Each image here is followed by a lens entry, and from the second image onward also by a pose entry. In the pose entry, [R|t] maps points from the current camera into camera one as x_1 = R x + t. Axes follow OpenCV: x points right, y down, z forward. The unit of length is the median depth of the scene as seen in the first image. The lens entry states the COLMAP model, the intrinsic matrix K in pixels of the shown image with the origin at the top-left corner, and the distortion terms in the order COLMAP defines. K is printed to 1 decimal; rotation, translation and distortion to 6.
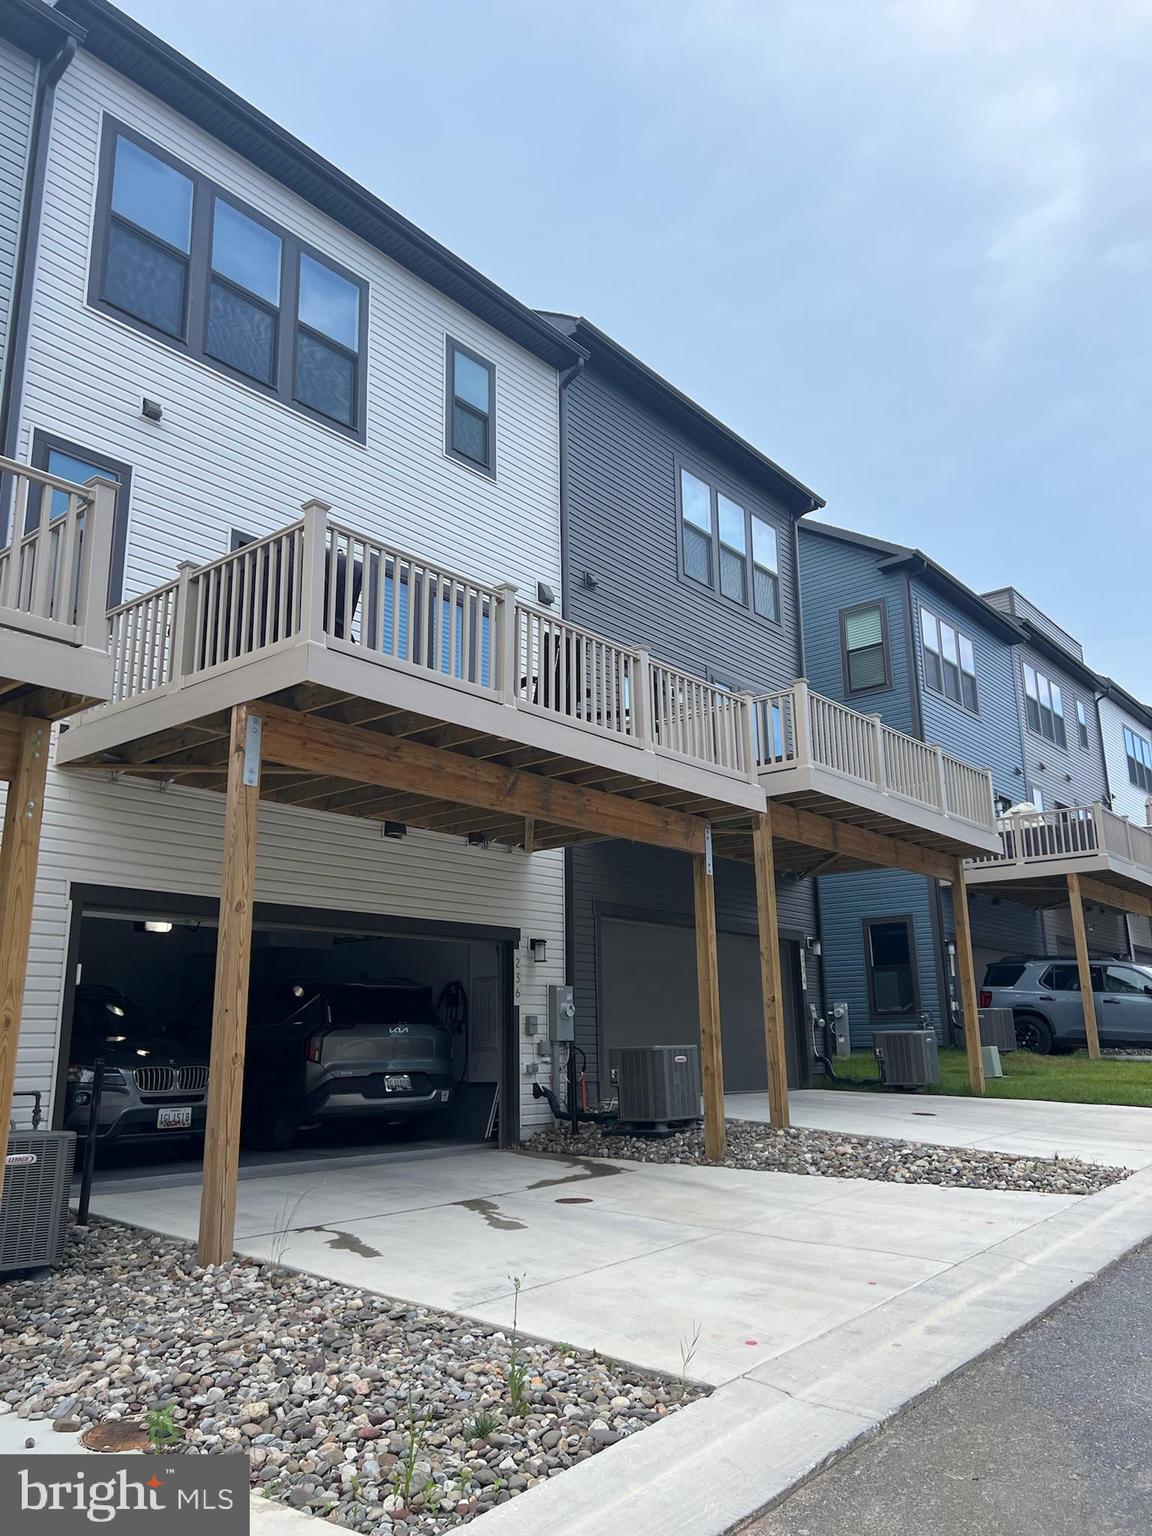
lens RADIAL K [[1136.6, 0, 576.0], [0, 1136.6, 768.0], [0, 0, 1]] dist [0.074452, -0.088000]
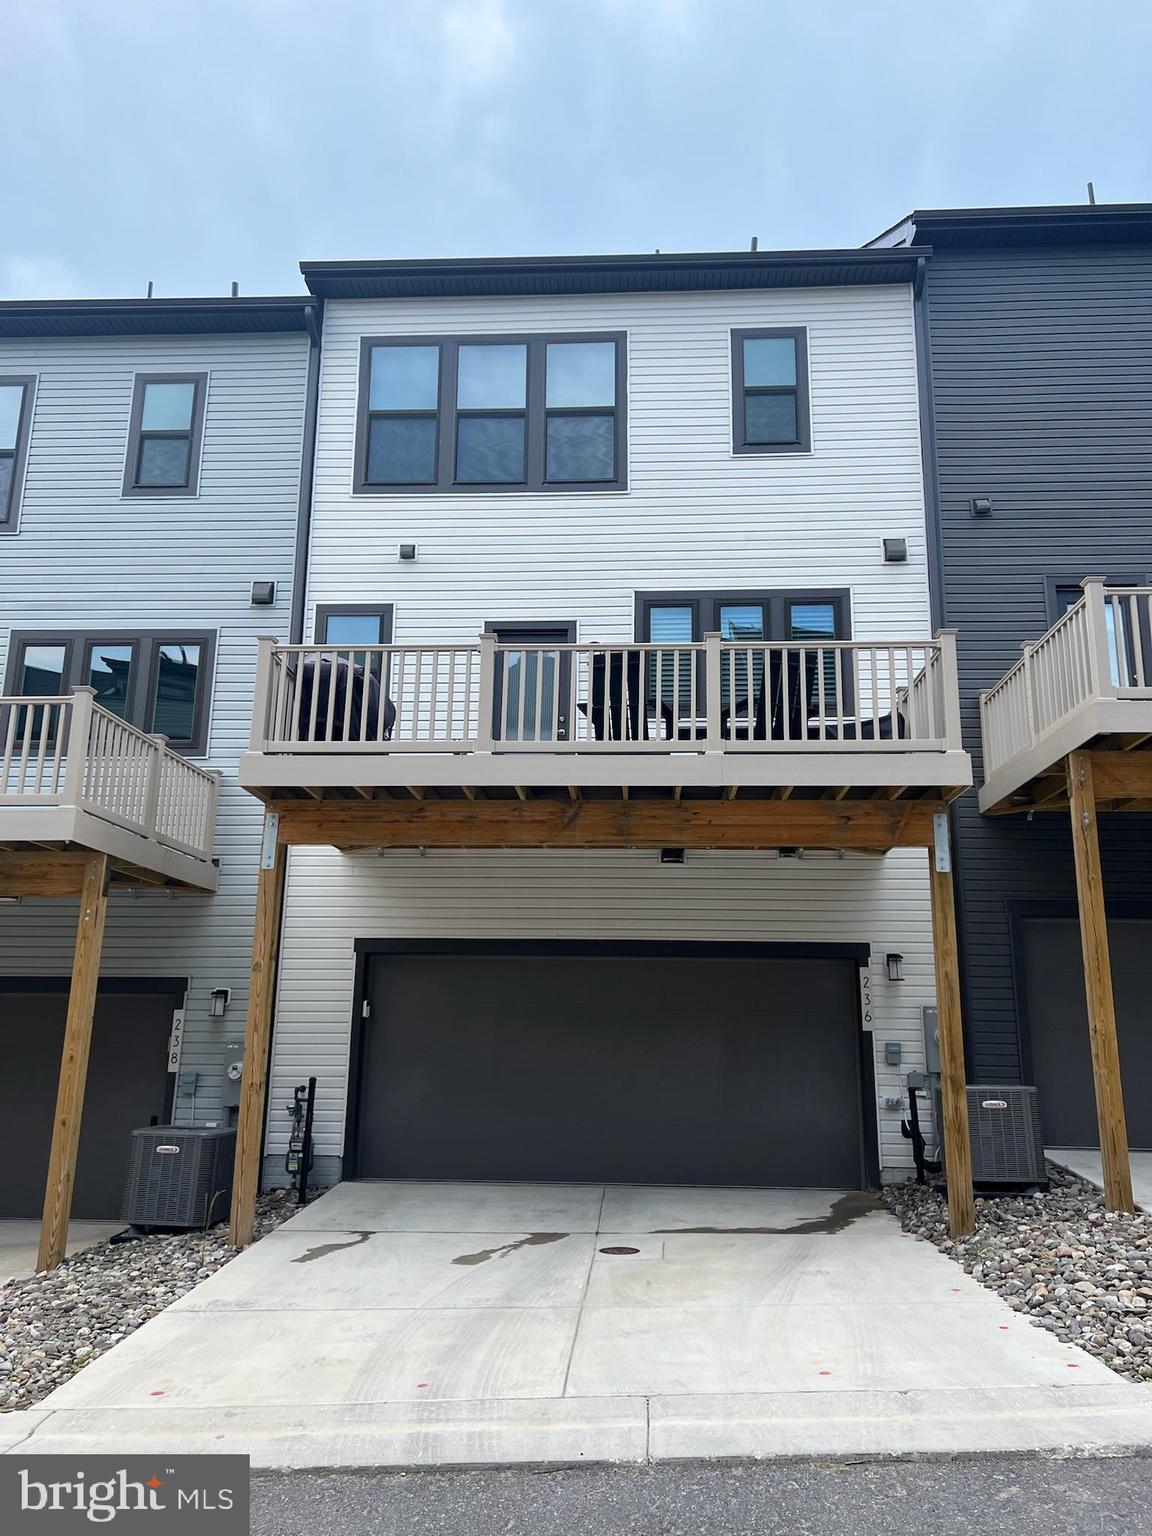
lens RADIAL K [[1136.6, 0, 576.0], [0, 1136.6, 768.0], [0, 0, 1]] dist [0.074452, -0.088000]
pose [[0.591912, -0.165259, -0.788879, 0.557355], [0.174826, 0.981777, -0.074493, 0.035436], [0.786814, -0.093823, 0.610018, 0.302386]]
